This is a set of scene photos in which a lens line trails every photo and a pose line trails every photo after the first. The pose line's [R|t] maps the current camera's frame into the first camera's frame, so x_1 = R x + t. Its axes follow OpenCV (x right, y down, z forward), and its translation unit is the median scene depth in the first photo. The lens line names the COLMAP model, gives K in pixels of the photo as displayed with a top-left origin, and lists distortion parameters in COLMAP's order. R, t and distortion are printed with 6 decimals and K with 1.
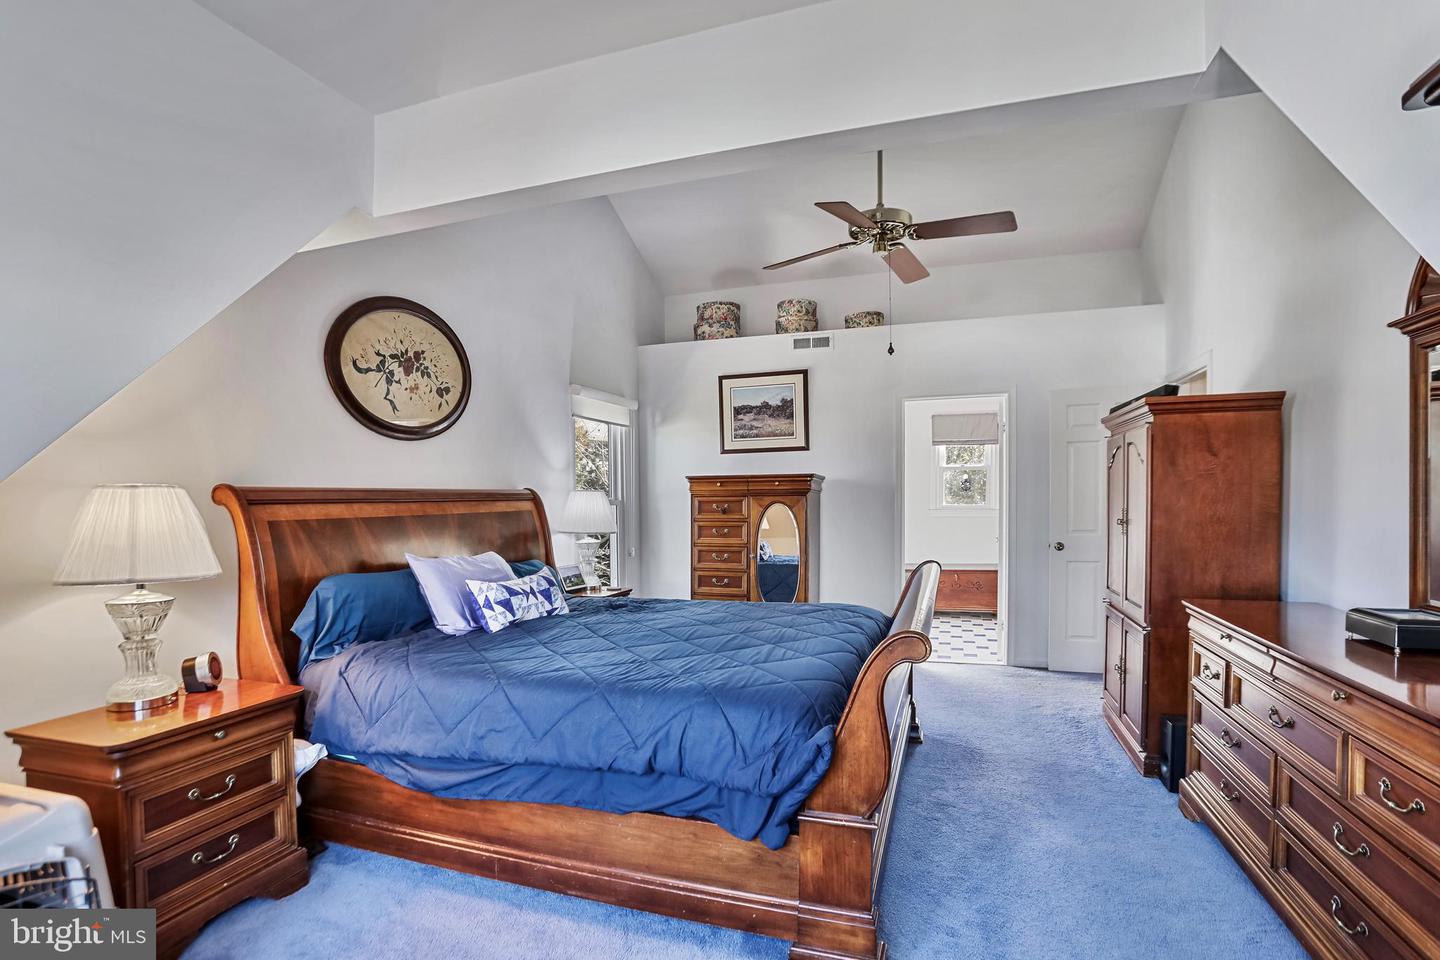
lens RADIAL K [[661.7, 0, 727.1], [0, 661.7, 494.1], [0, 0, 1]] dist [-0.048967, 0.014383]
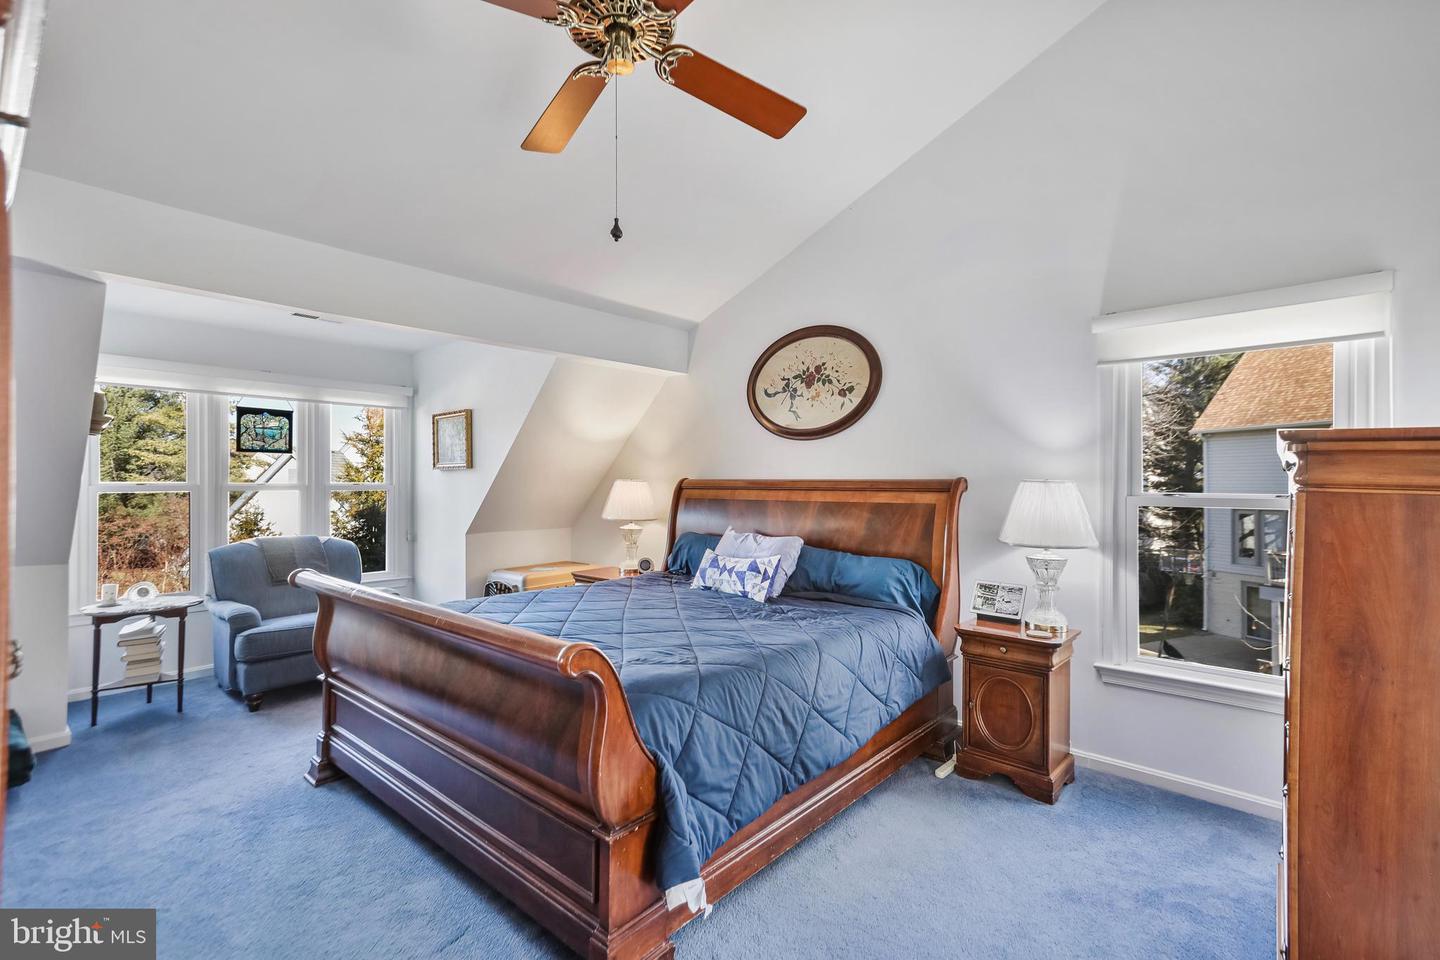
lens RADIAL K [[661.7, 0, 727.1], [0, 661.7, 476.3], [0, 0, 1]] dist [-0.048967, 0.014383]
pose [[-0.382331, -0.012214, -0.923945, 0.717229], [-0.008333, 0.999918, -0.009770, -0.001888], [0.923988, 0.003964, -0.382401, 1.336286]]
